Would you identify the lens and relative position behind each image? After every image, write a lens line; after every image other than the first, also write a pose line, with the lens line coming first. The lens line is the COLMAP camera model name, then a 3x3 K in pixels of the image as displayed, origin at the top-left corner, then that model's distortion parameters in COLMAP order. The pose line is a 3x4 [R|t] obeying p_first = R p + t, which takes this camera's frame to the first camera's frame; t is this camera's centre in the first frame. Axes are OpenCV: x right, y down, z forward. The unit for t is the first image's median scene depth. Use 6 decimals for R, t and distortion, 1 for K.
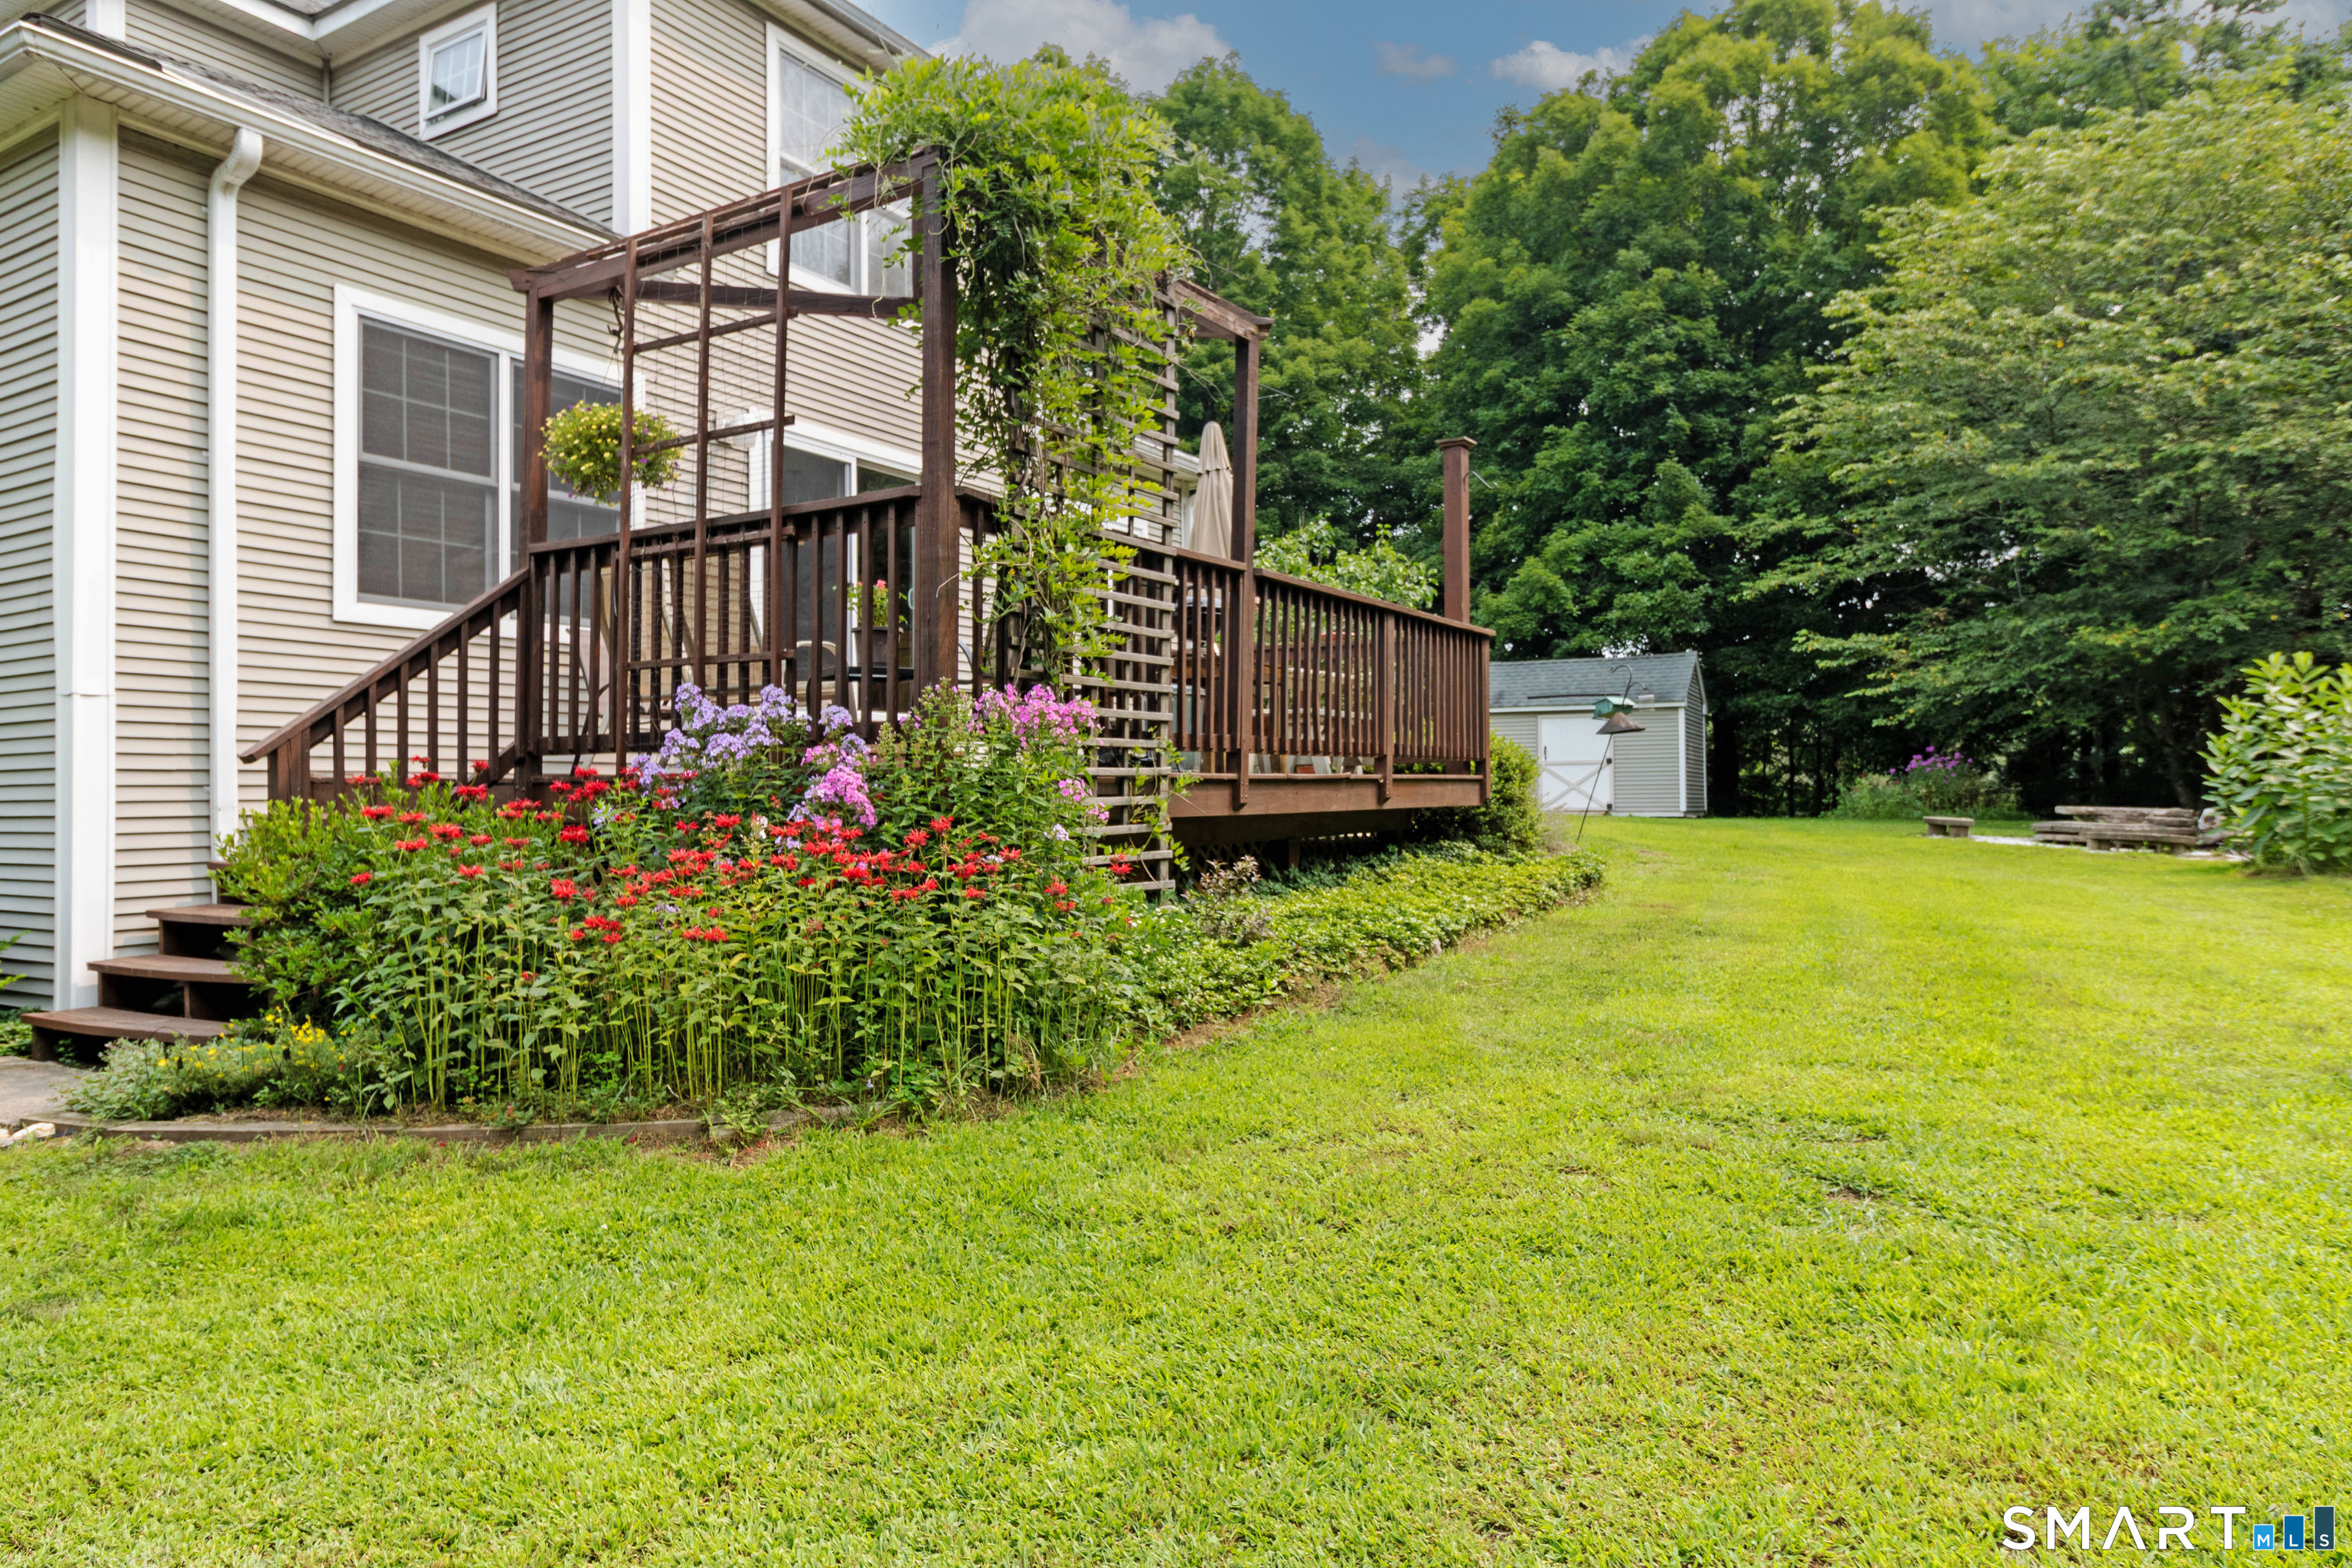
lens RADIAL K [[1471.7, 0, 1175.5], [0, 1471.7, 790.4], [0, 0, 1]] dist [-0.006342, 0.001258]
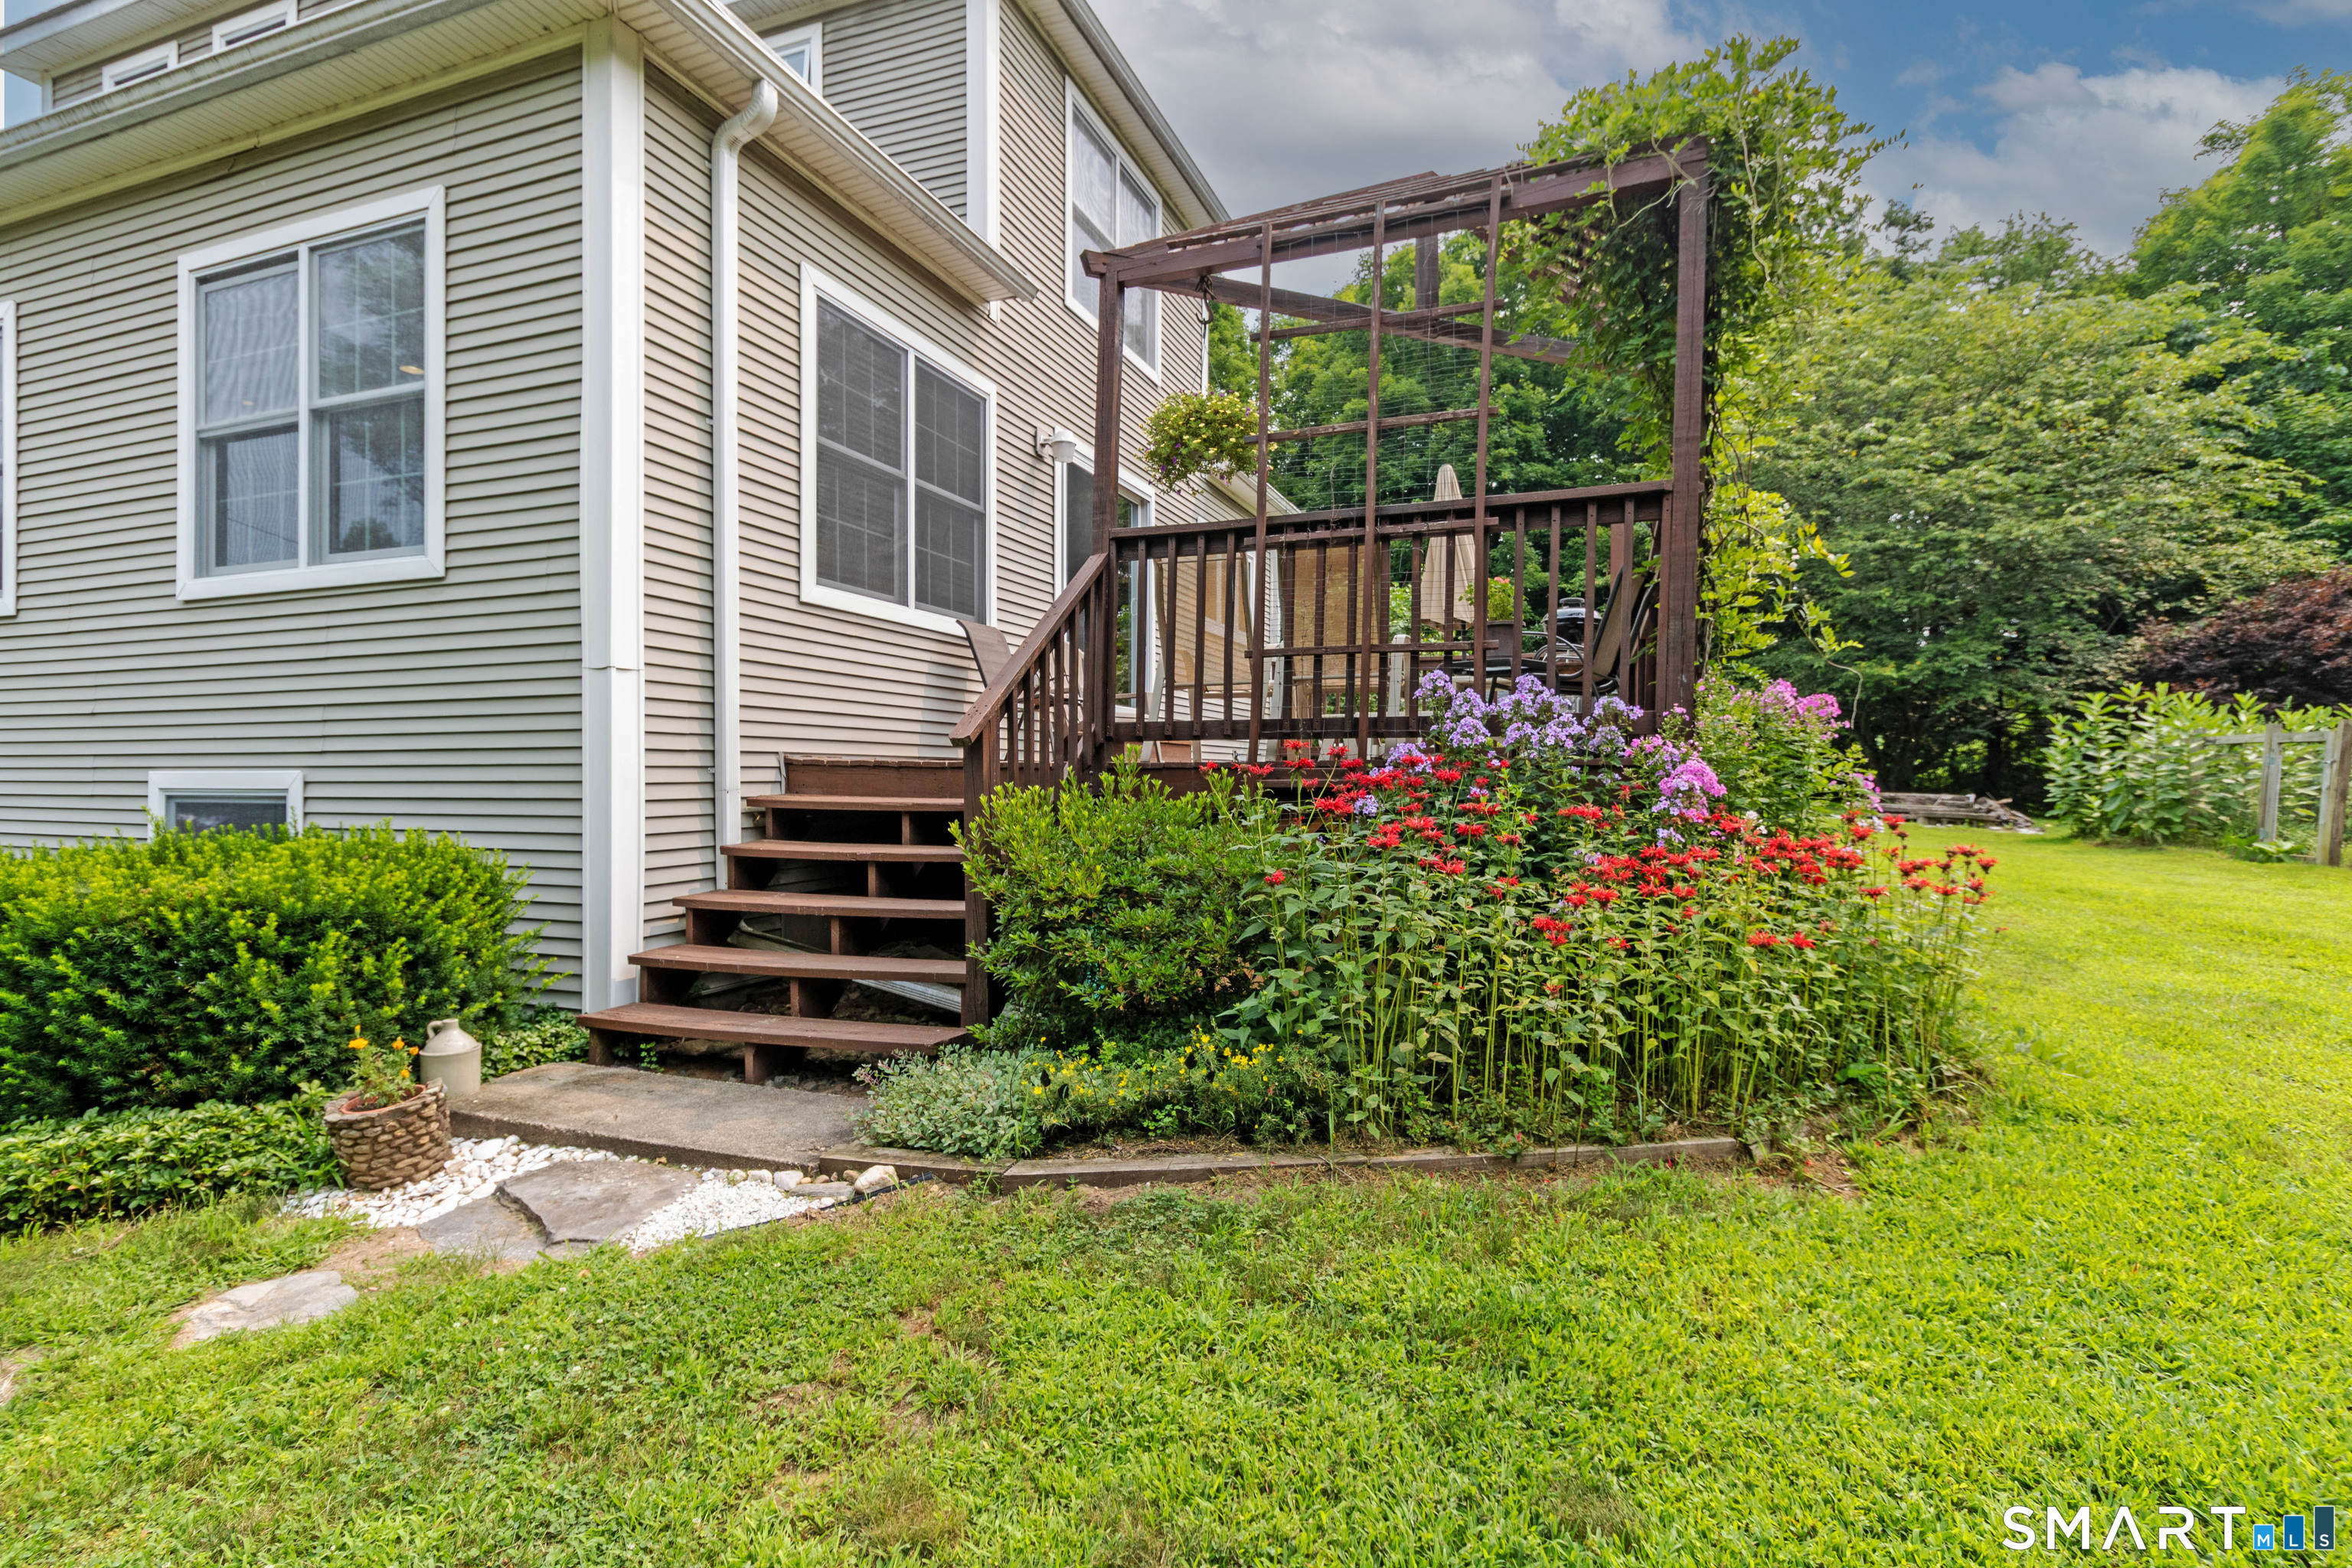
lens RADIAL K [[1110.0, 0, 1182.2], [0, 1110.0, 779.4], [0, 0, 1]] dist [0.007011, 0.001015]
pose [[0.983086, 0.007665, 0.182985, -0.488627], [-0.008623, 0.999953, 0.004442, -0.000577], [-0.182943, -0.005944, 0.983106, 0.226259]]
